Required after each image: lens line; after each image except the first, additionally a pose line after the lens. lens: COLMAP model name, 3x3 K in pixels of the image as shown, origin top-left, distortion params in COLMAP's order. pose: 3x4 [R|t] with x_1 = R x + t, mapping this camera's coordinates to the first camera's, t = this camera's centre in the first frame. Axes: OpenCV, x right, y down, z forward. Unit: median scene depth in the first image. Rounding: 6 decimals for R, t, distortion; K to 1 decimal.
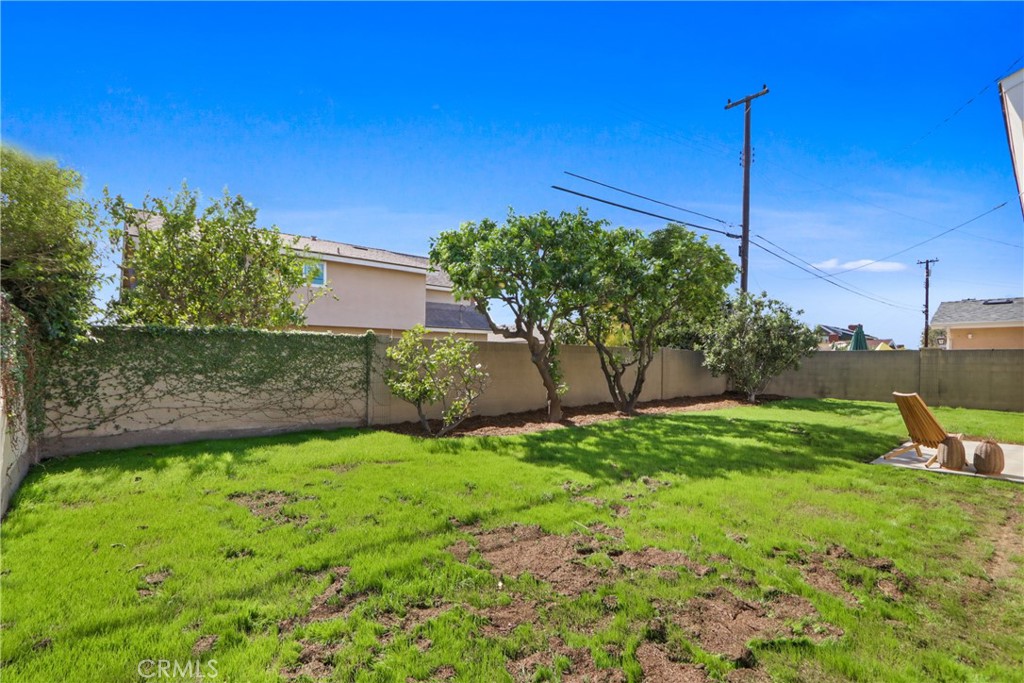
lens RADIAL K [[477.5, 0, 509.0], [0, 477.5, 367.2], [0, 0, 1]] dist [-0.004172, -0.000747]
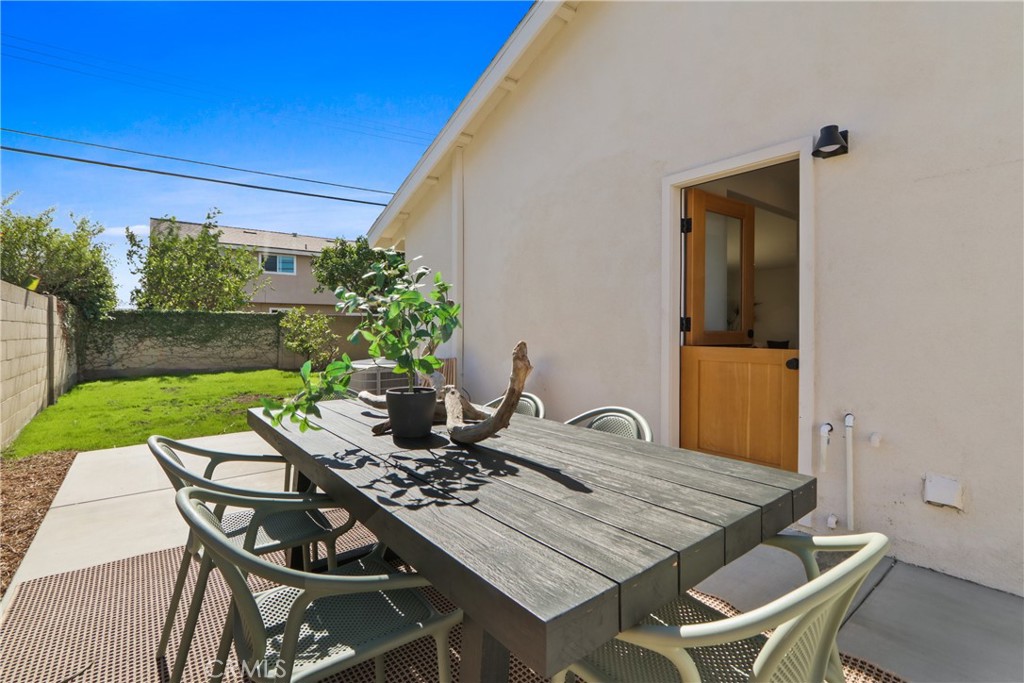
lens RADIAL K [[477.5, 0, 512.9], [0, 477.5, 335.1], [0, 0, 1]] dist [-0.004172, -0.000747]
pose [[0.997772, -0.008646, -0.066160, 0.768142], [0.008191, 0.999941, -0.007151, 0.032300], [0.066218, 0.006594, 0.997783, -0.707479]]
